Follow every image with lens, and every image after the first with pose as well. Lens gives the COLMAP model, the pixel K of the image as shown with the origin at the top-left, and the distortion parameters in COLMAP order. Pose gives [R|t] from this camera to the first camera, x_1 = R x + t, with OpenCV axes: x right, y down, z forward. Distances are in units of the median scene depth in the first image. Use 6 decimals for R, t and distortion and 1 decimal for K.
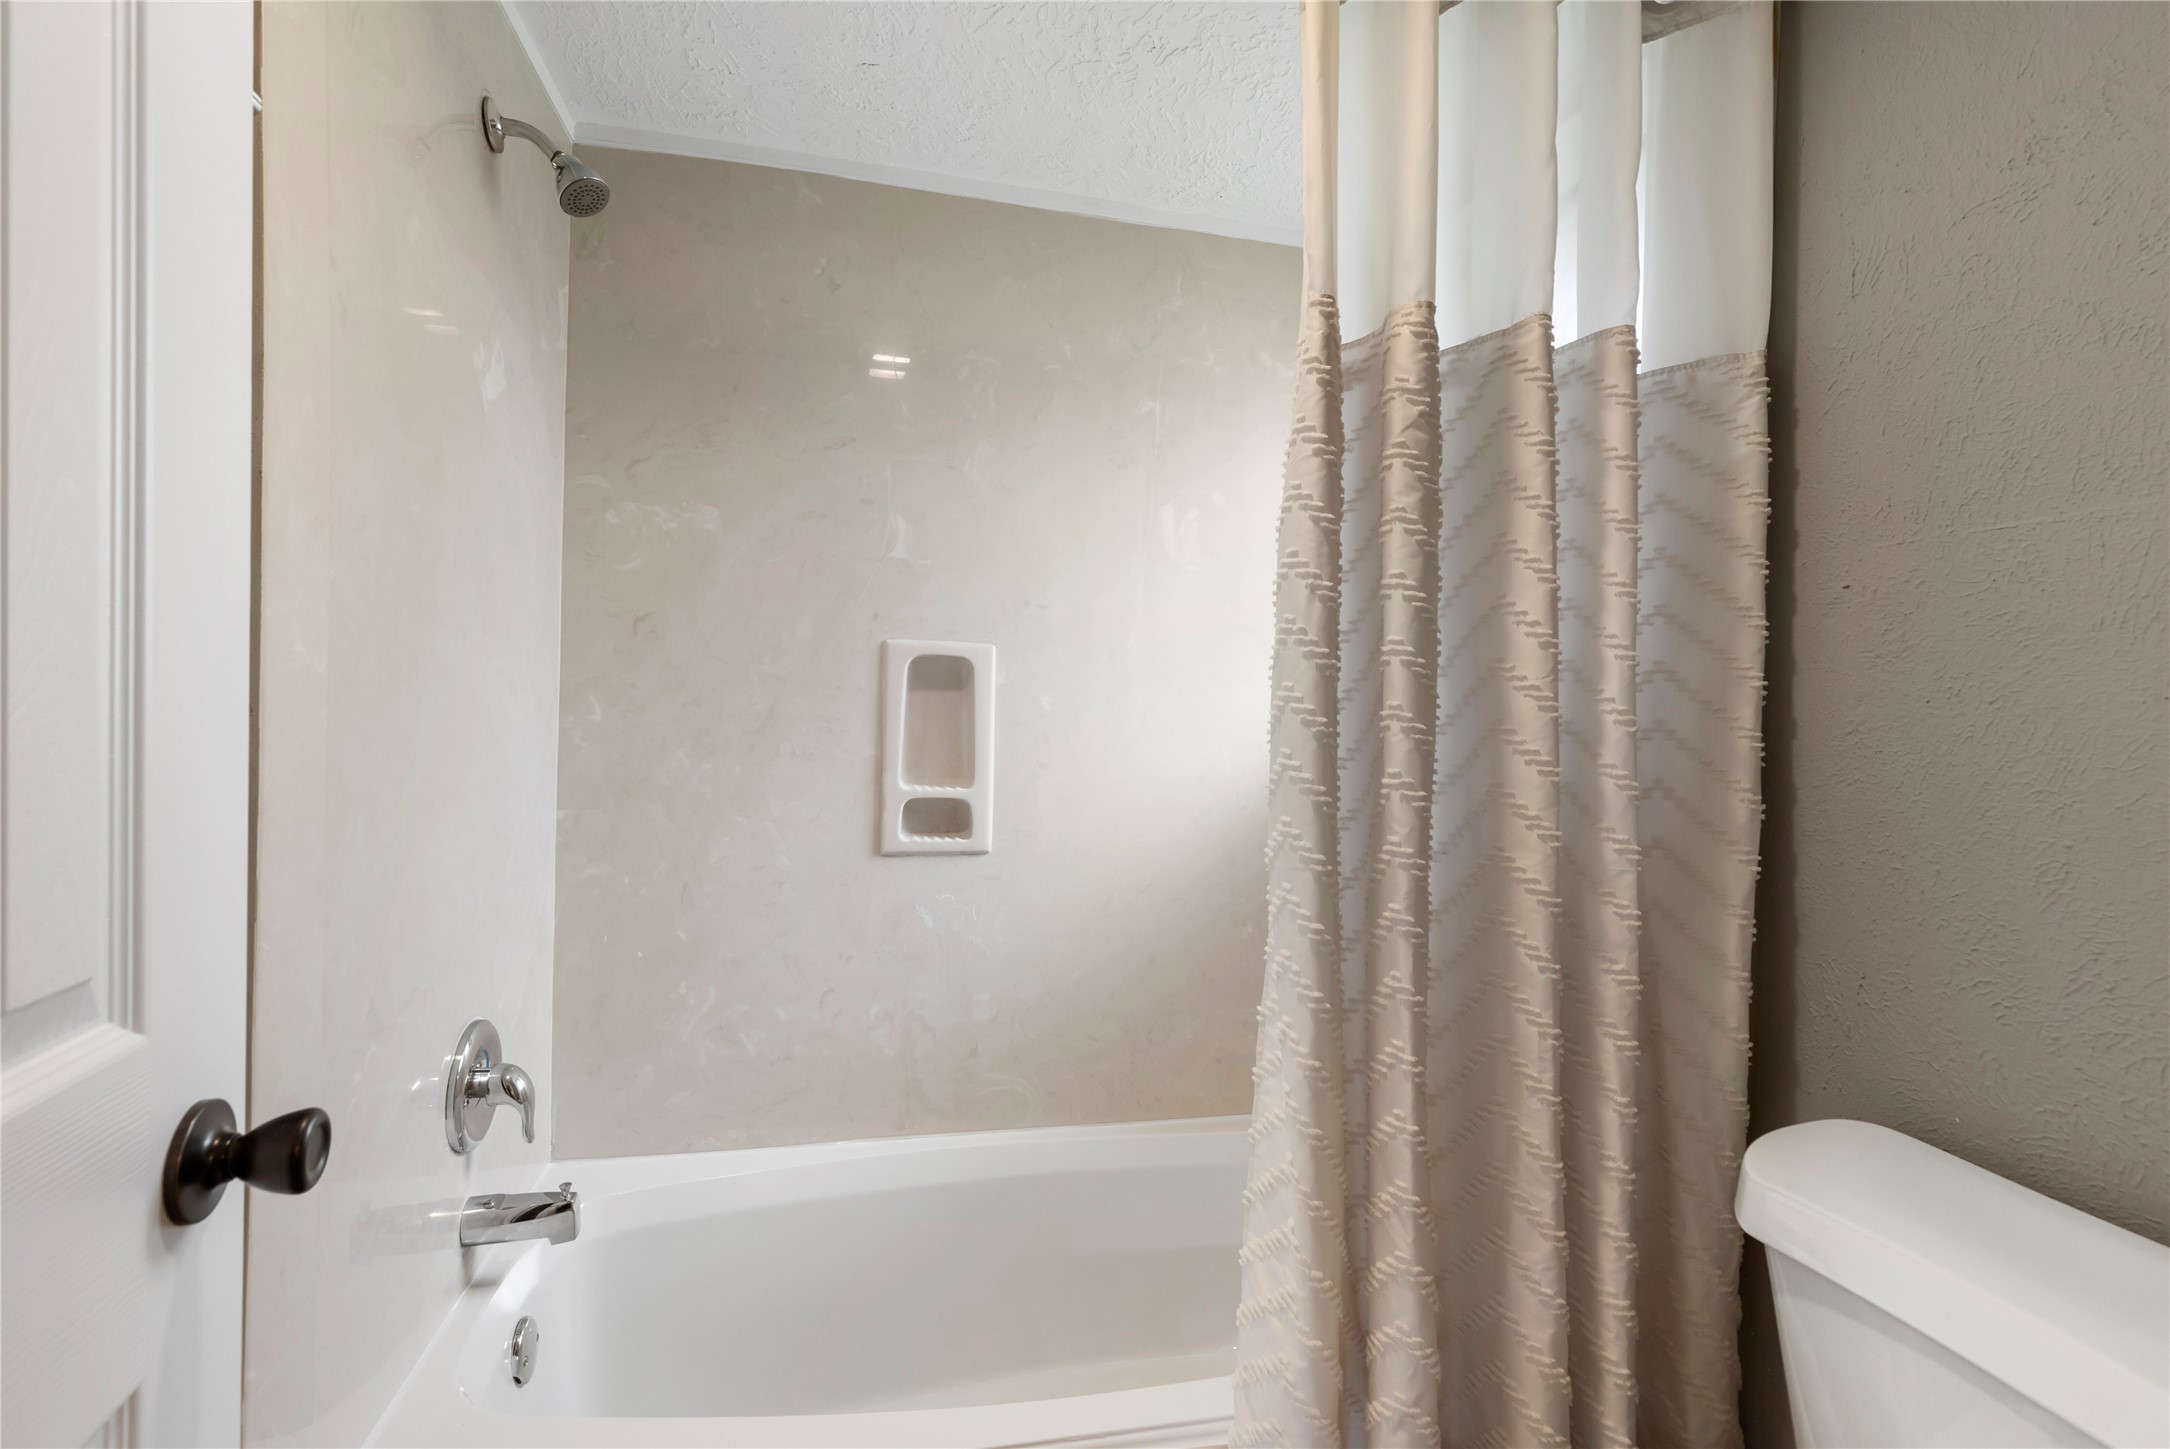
lens RADIAL K [[989.7, 0, 1088.6], [0, 989.7, 713.9], [0, 0, 1]] dist [0.003236, -0.000179]
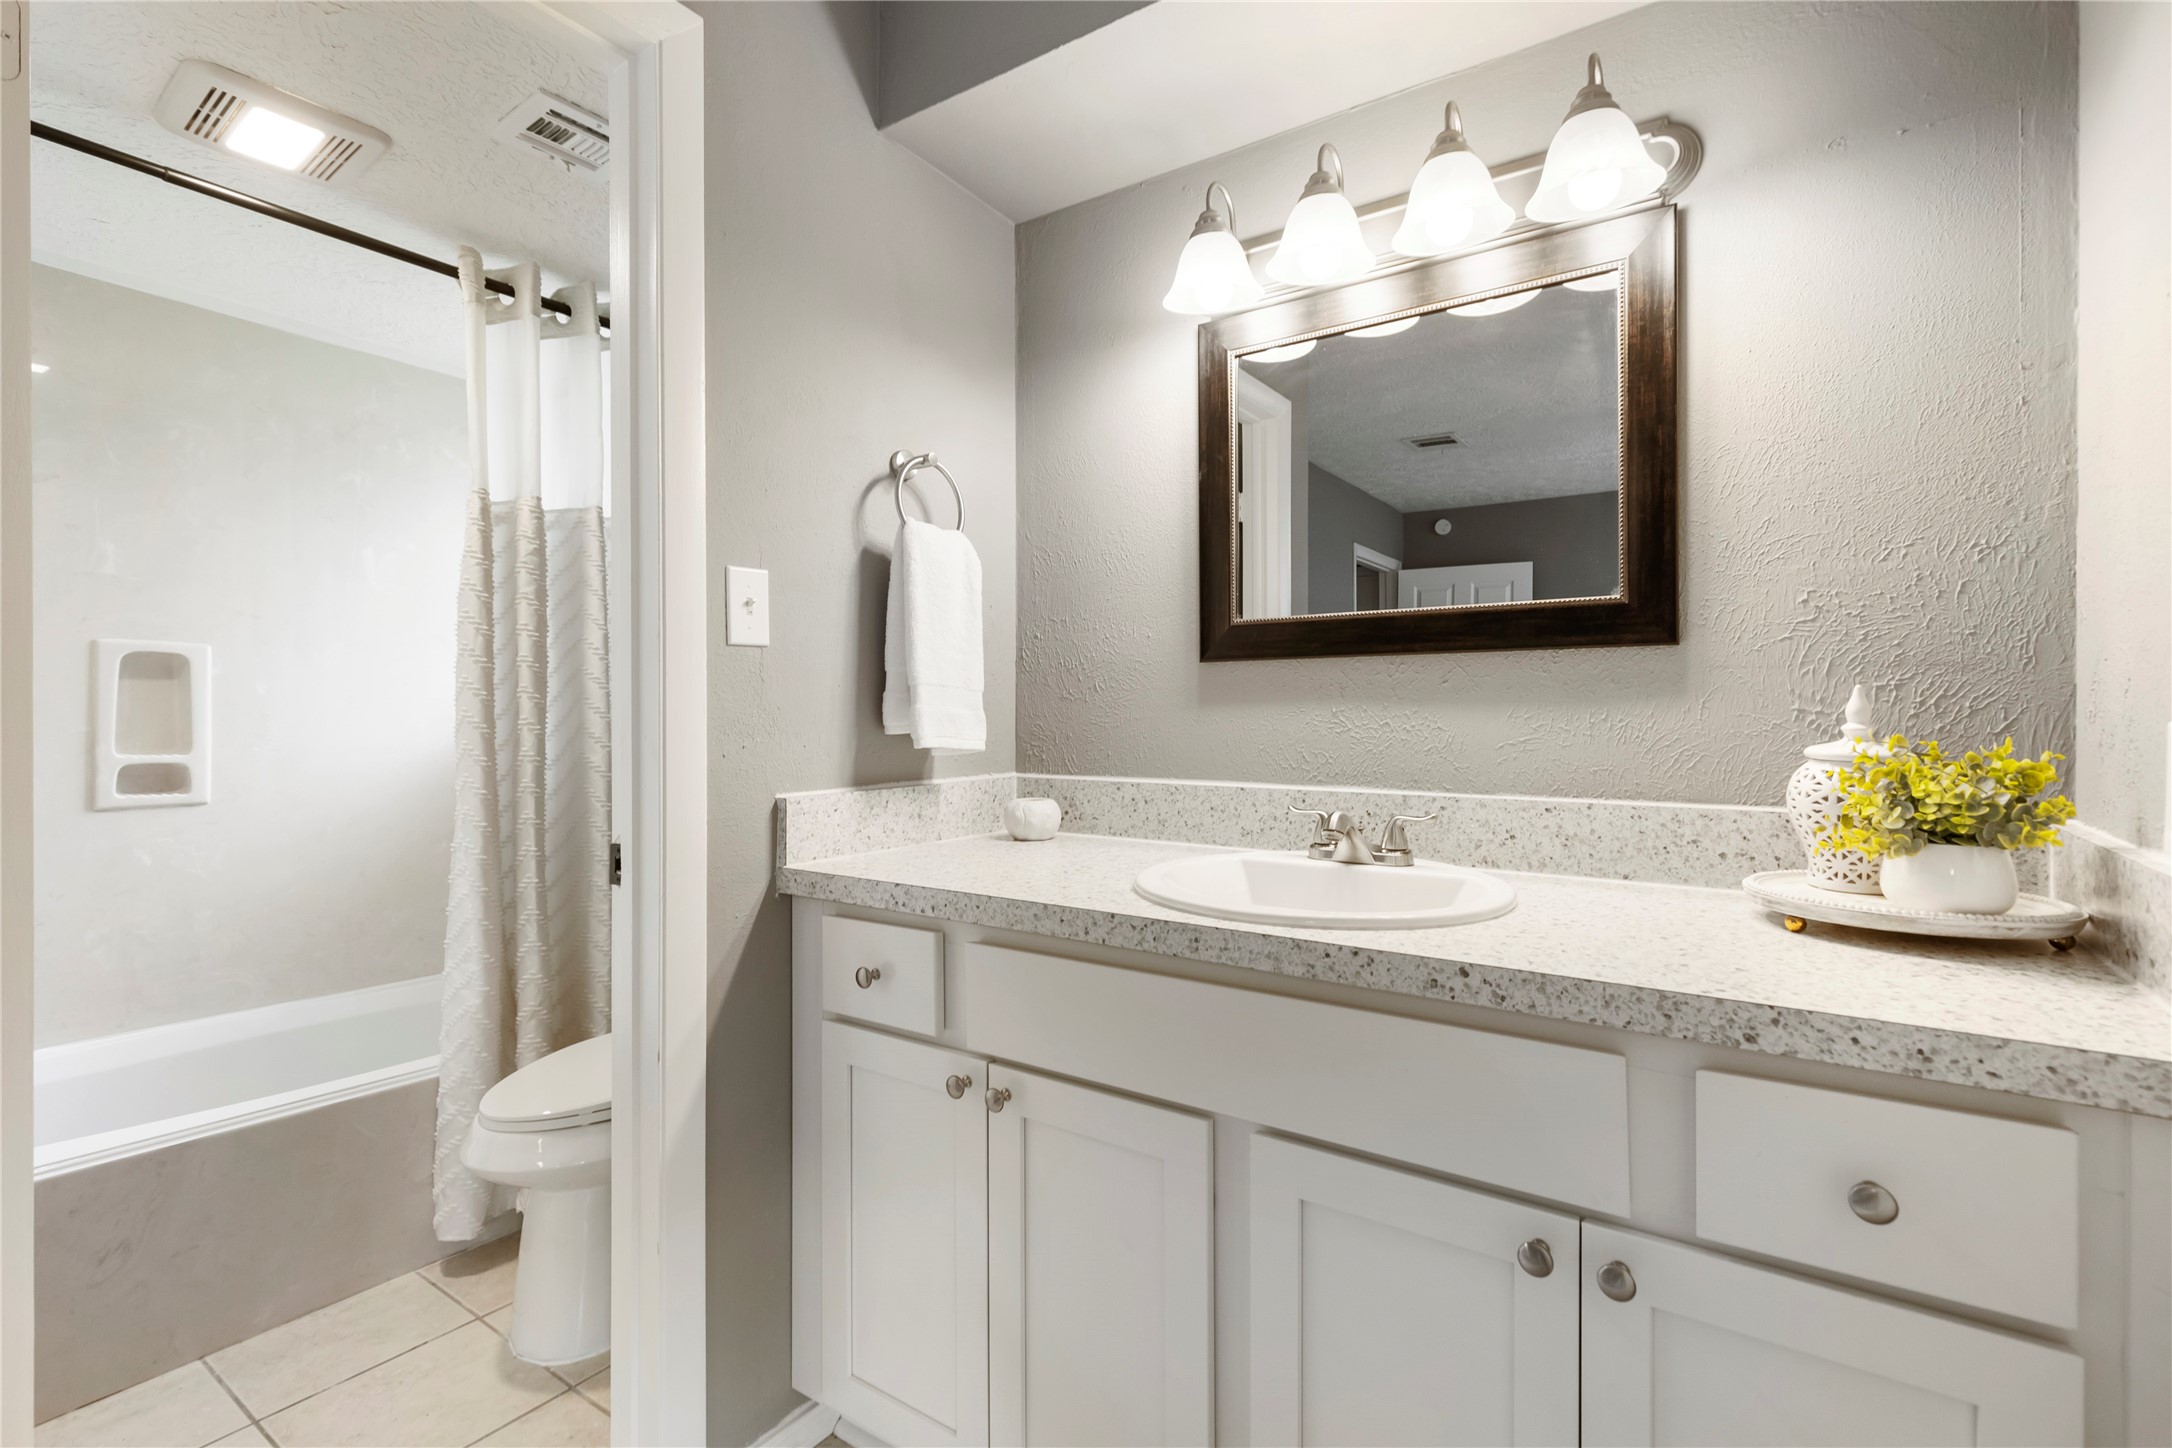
lens RADIAL K [[990.6, 0, 1089.7], [0, 990.6, 713.4], [0, 0, 1]] dist [0.003236, -0.000179]
pose [[0.734292, -0.019258, 0.678561, -0.227559], [0.015567, 0.999812, 0.011529, 0.041285], [-0.678655, 0.002098, 0.734454, -1.296350]]
